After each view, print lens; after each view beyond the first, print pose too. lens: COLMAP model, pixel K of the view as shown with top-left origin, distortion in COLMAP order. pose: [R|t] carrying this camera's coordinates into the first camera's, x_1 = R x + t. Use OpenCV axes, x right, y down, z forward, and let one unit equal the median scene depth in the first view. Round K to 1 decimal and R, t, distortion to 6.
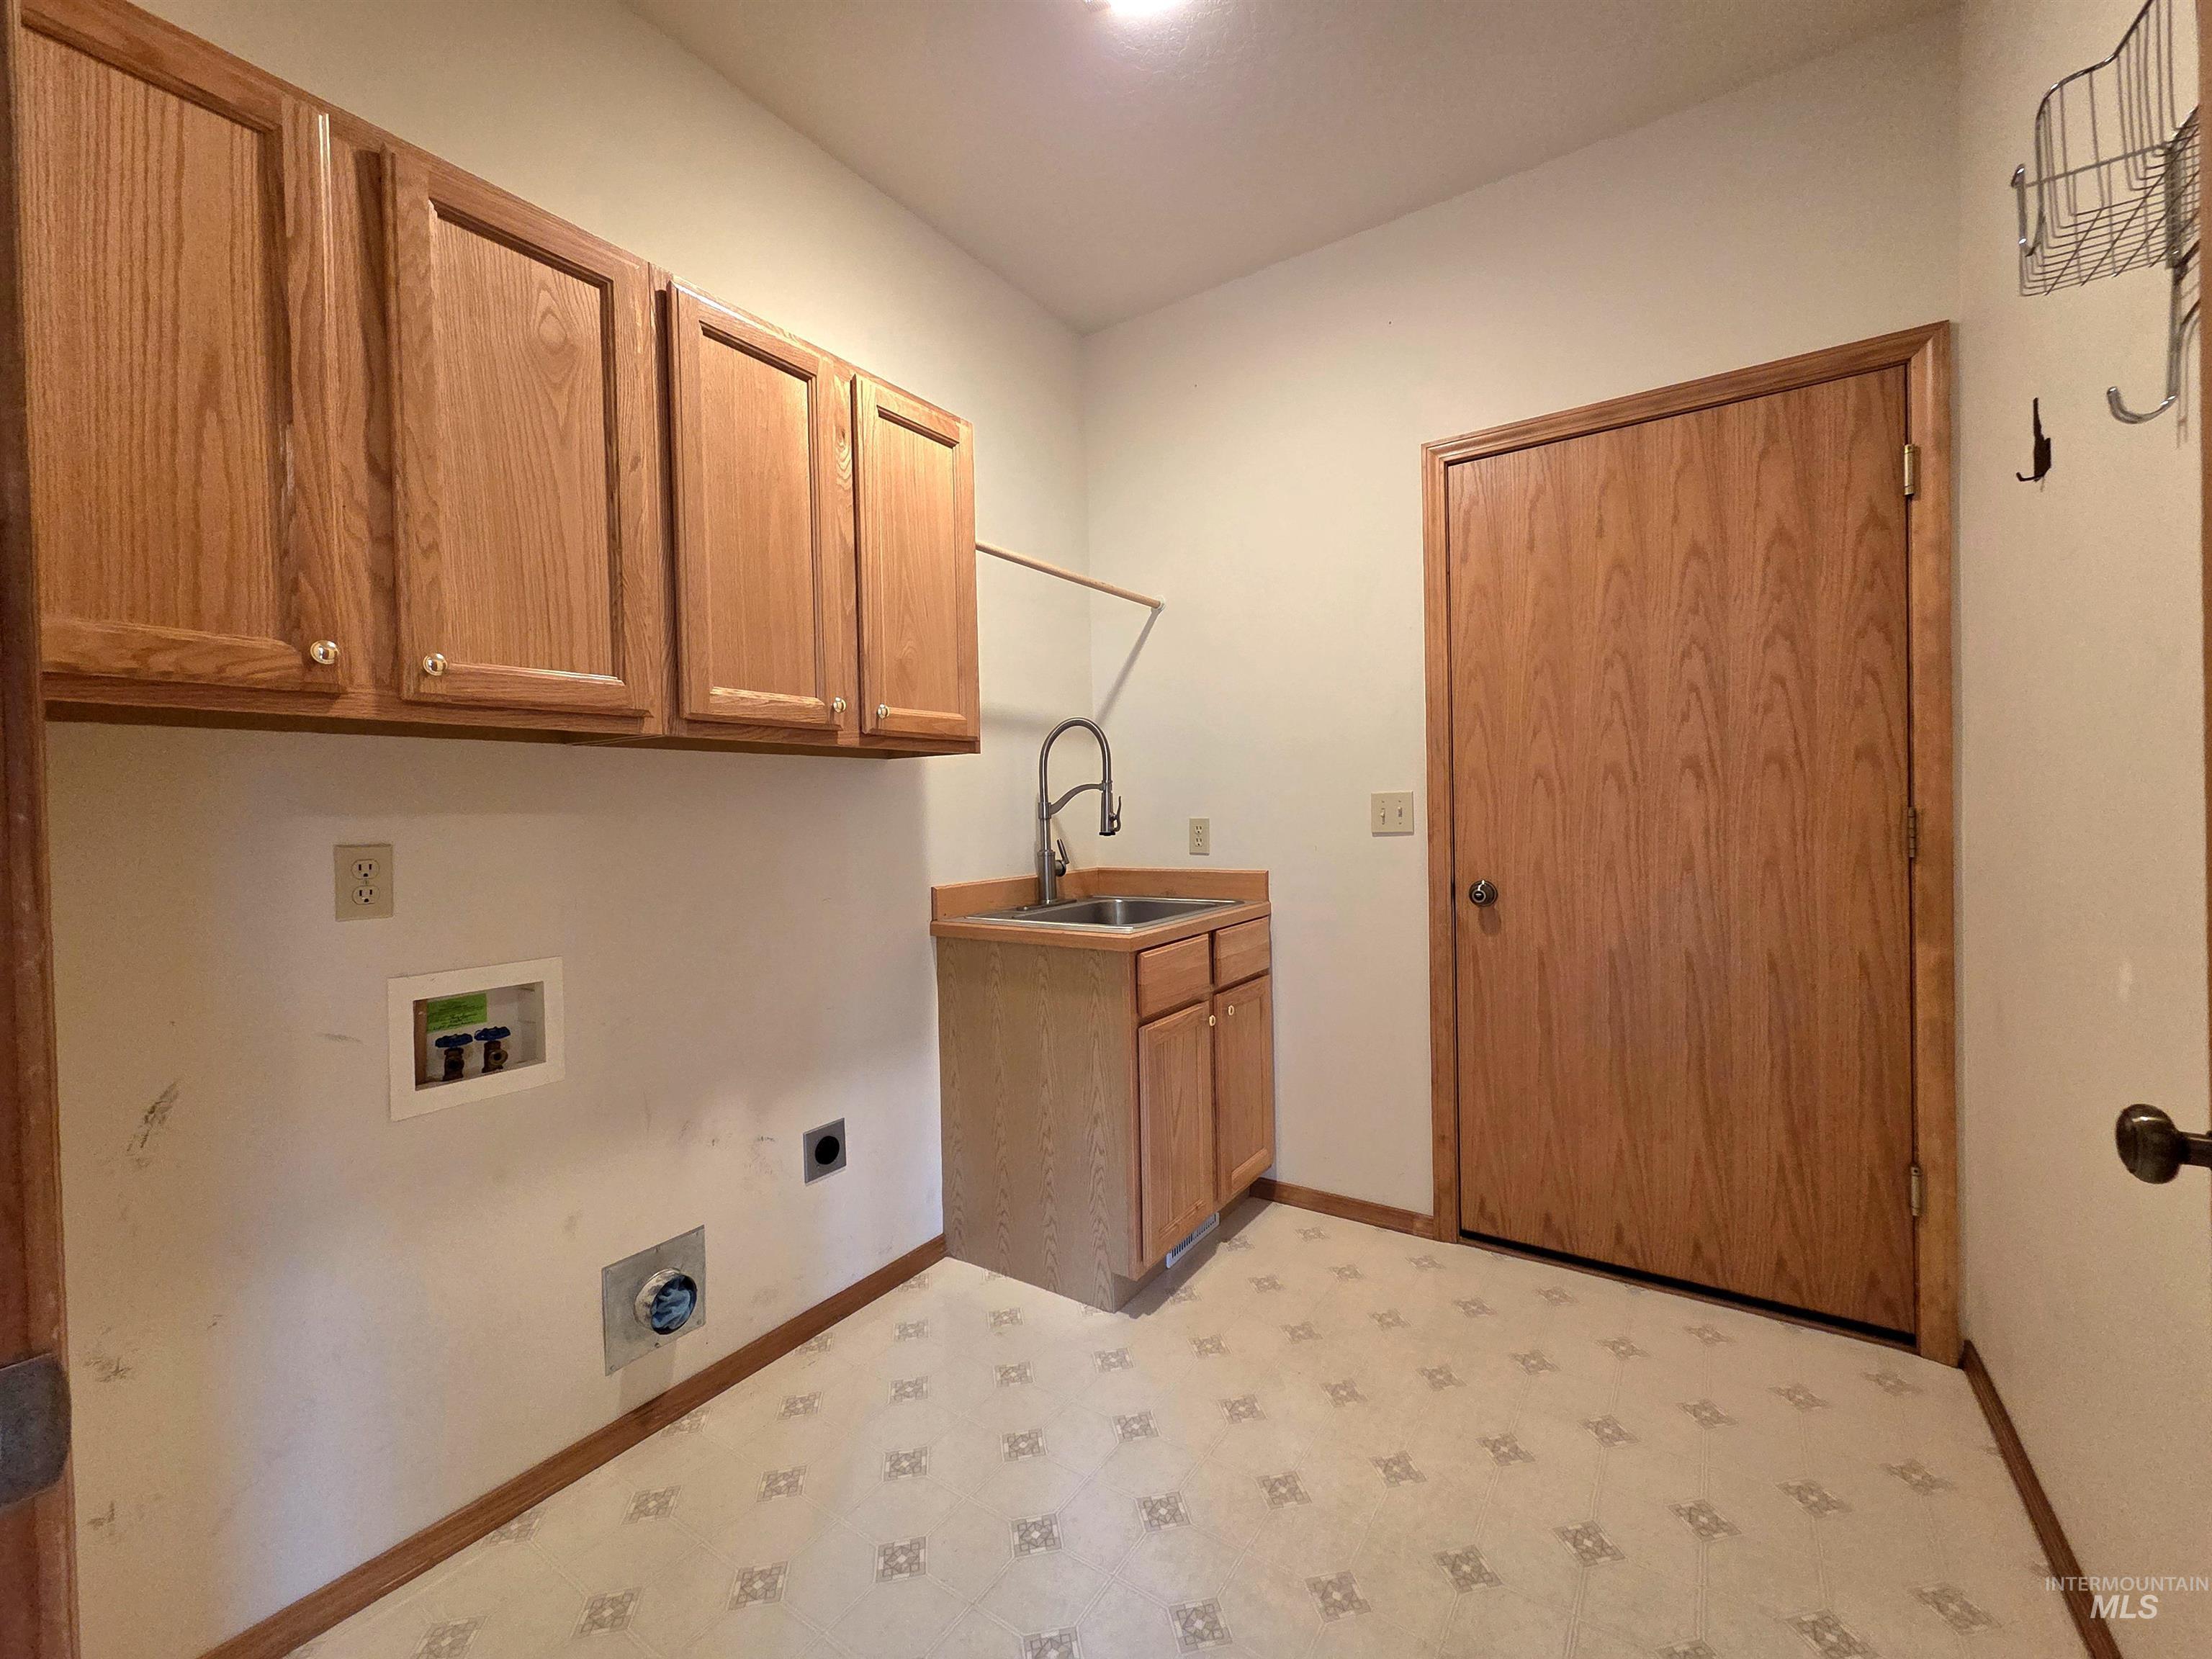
lens RADIAL K [[906.3, 0, 1103.3], [0, 906.3, 822.9], [0, 0, 1]] dist [0.004840, -0.000381]
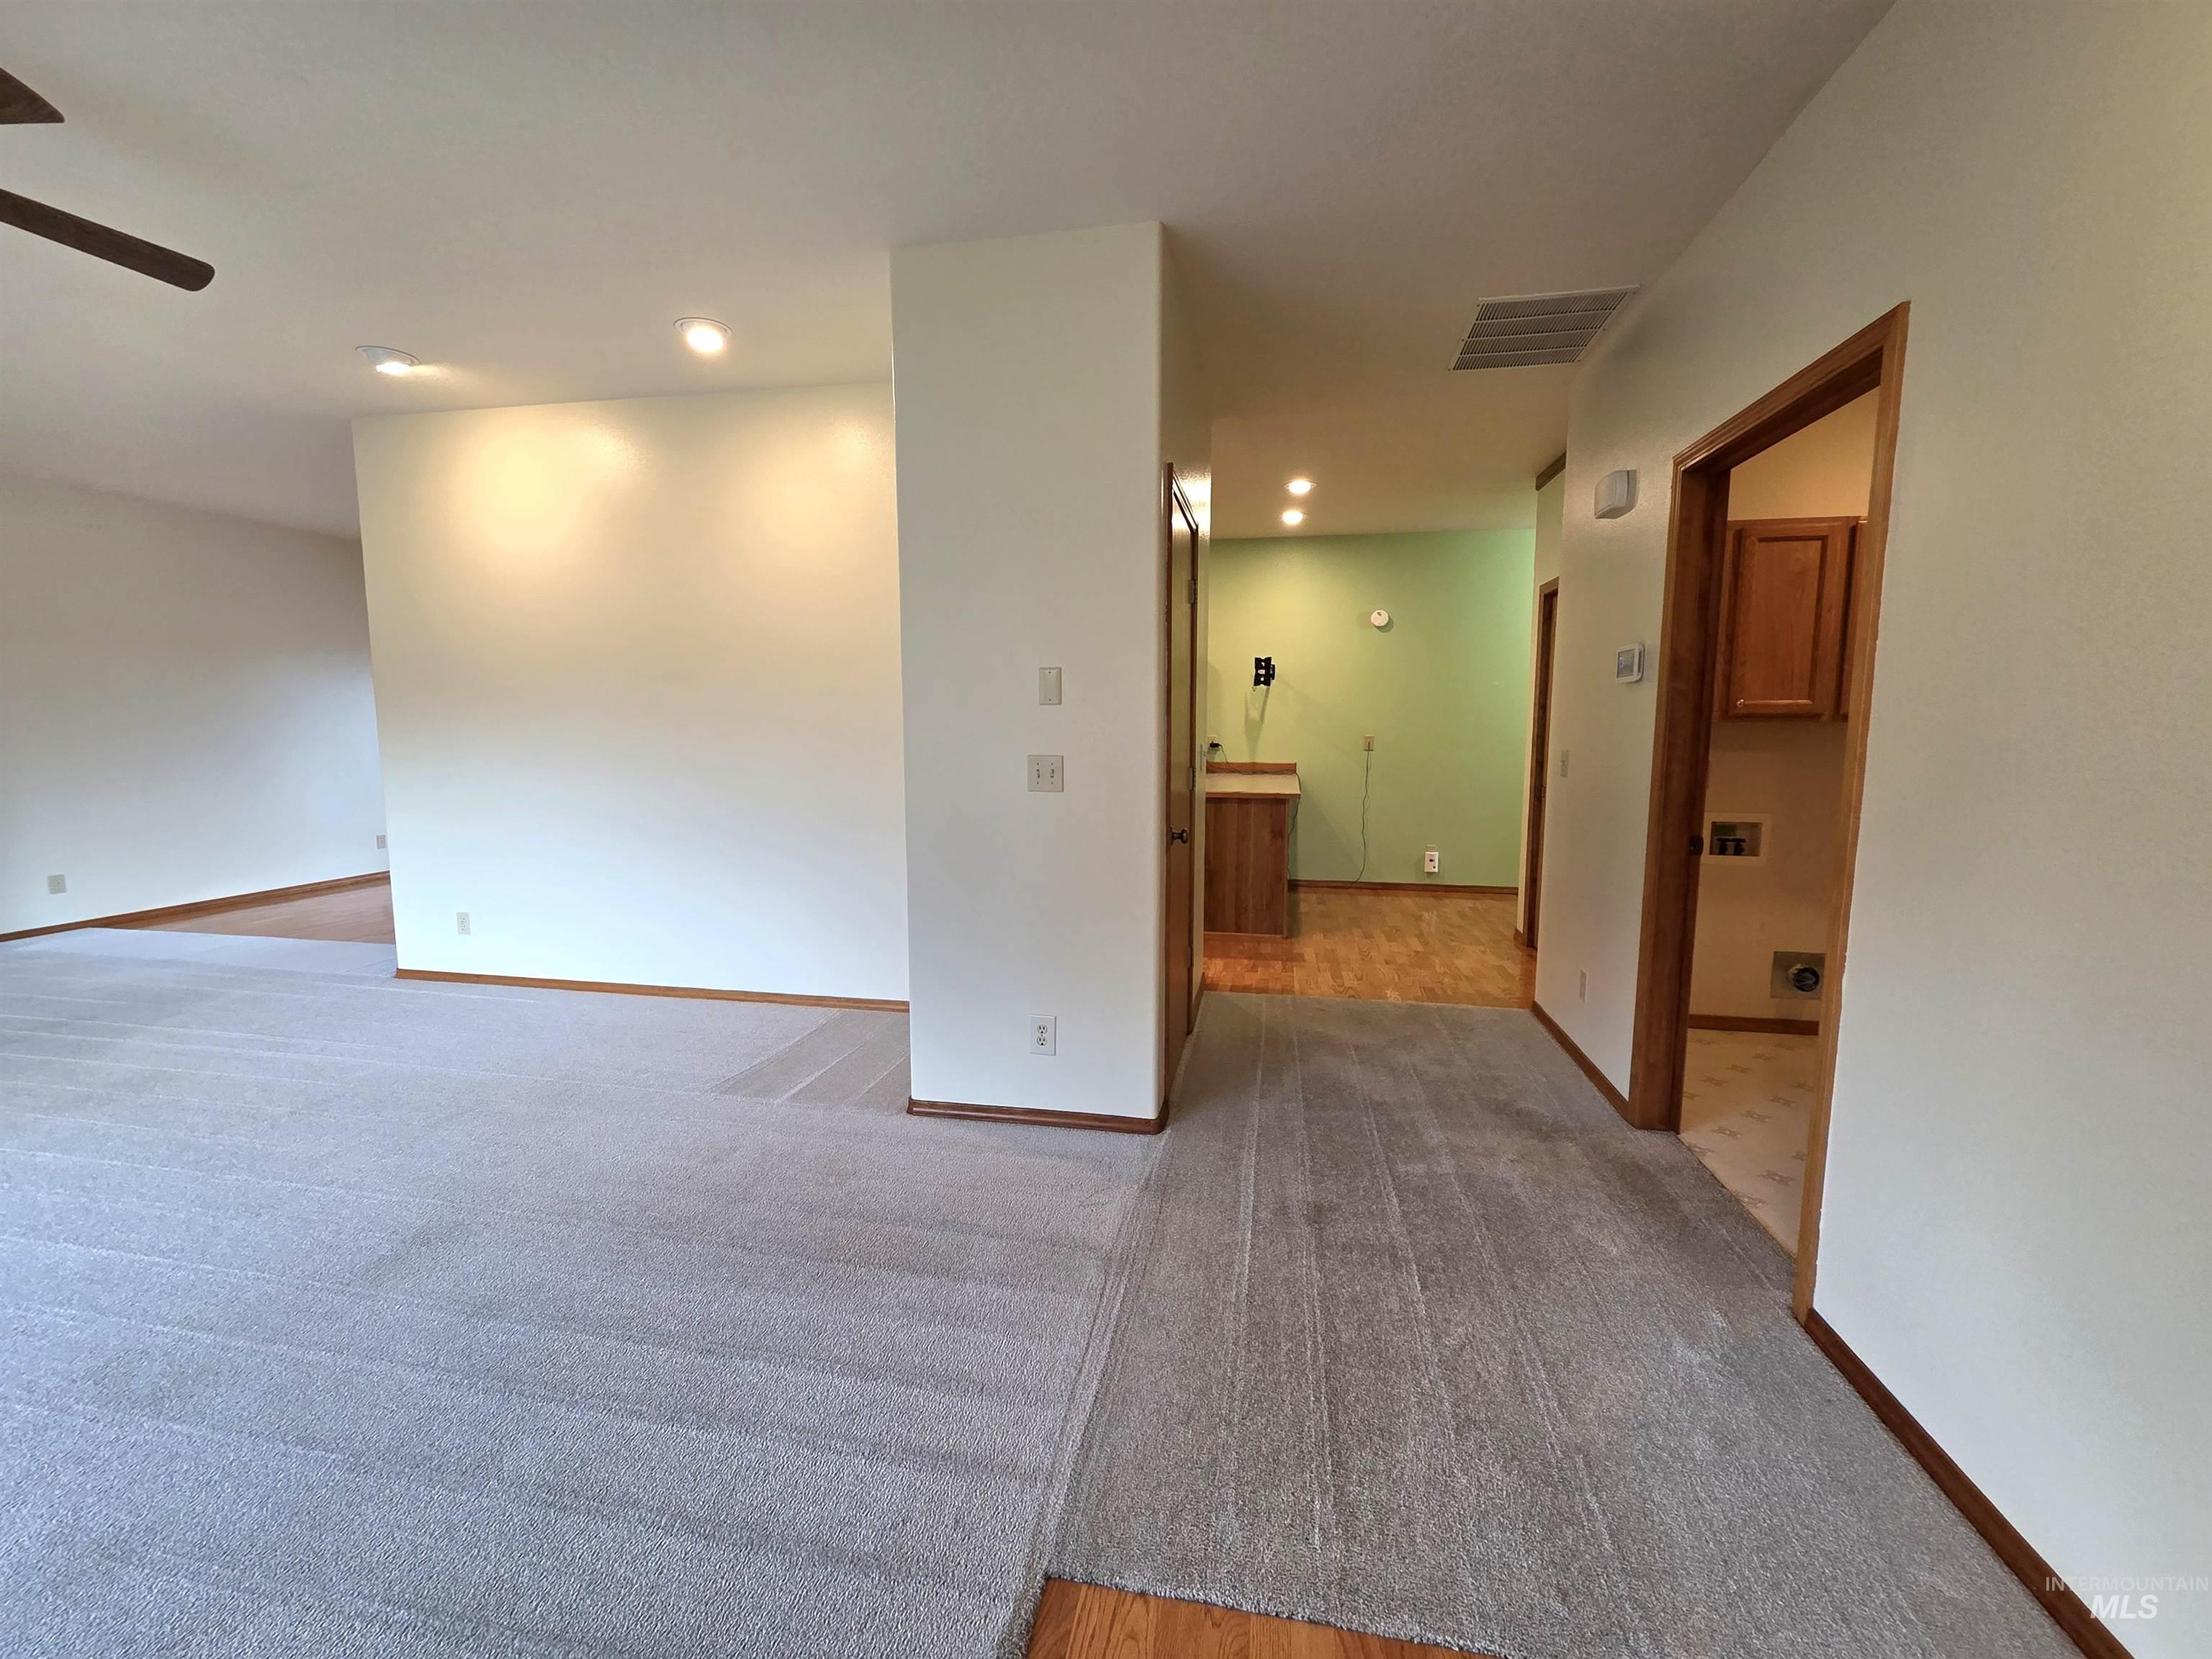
lens RADIAL K [[906.3, 0, 1142.4], [0, 906.3, 816.5], [0, 0, 1]] dist [0.004840, -0.000381]
pose [[0.420503, 0.128514, -0.898143, 0.840149], [-0.025821, 0.991212, 0.129742, -0.107668], [0.906924, -0.031366, 0.420125, -1.479630]]
